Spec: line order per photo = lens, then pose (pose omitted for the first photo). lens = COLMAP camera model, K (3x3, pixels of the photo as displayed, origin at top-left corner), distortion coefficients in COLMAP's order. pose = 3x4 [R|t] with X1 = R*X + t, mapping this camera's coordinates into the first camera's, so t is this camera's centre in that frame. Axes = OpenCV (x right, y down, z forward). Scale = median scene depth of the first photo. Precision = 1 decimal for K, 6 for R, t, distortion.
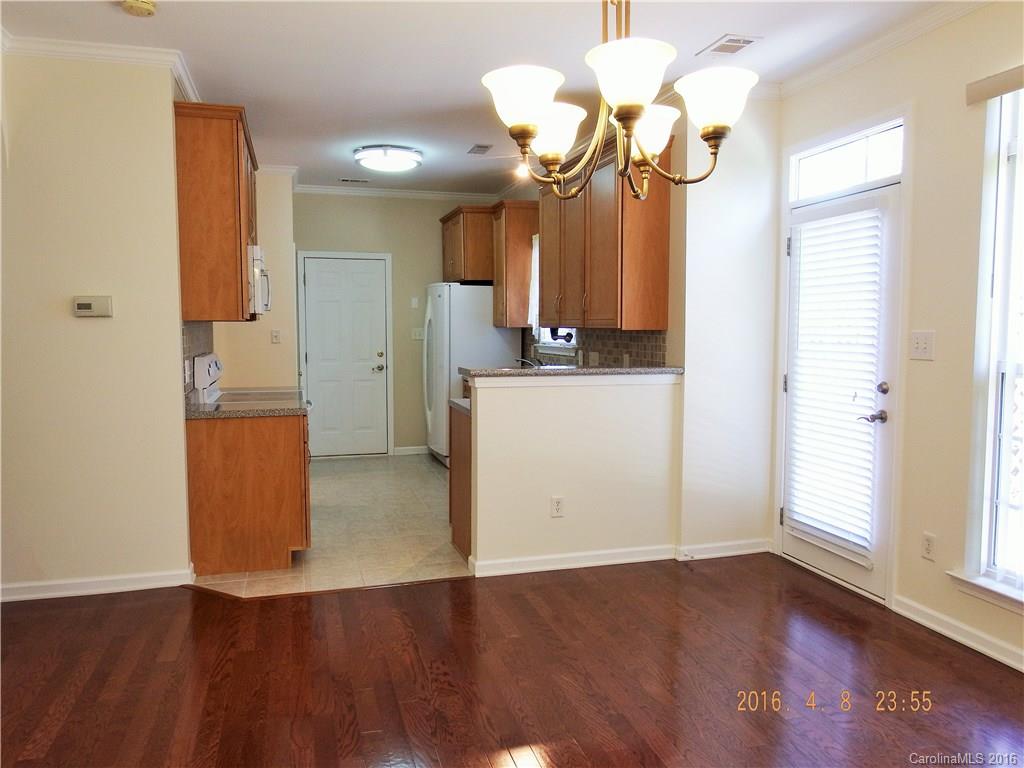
lens RADIAL K [[743.6, 0, 512.0], [0, 743.6, 384.0], [0, 0, 1]] dist [0.002843, 0.001253]
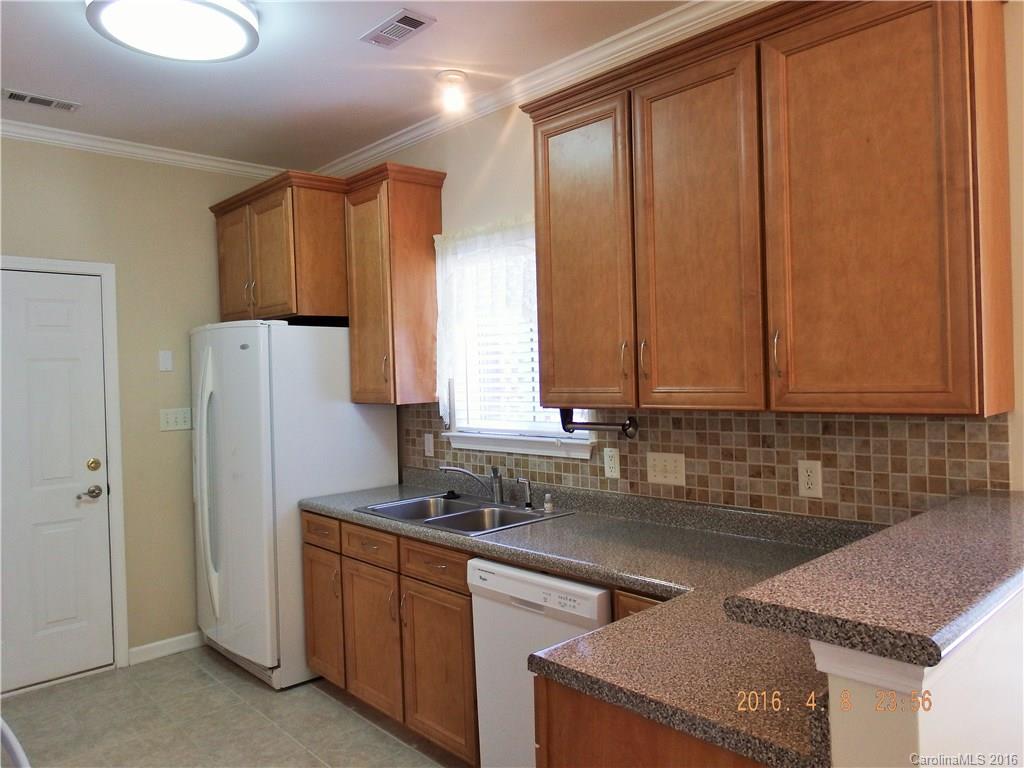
lens RADIAL K [[743.6, 0, 512.0], [0, 743.6, 384.0], [0, 0, 1]] dist [0.002843, 0.001253]
pose [[0.895761, -0.031200, 0.443440, -0.160022], [0.060786, 0.996761, -0.052659, -0.055644], [-0.440360, 0.074125, 0.894756, 0.472573]]
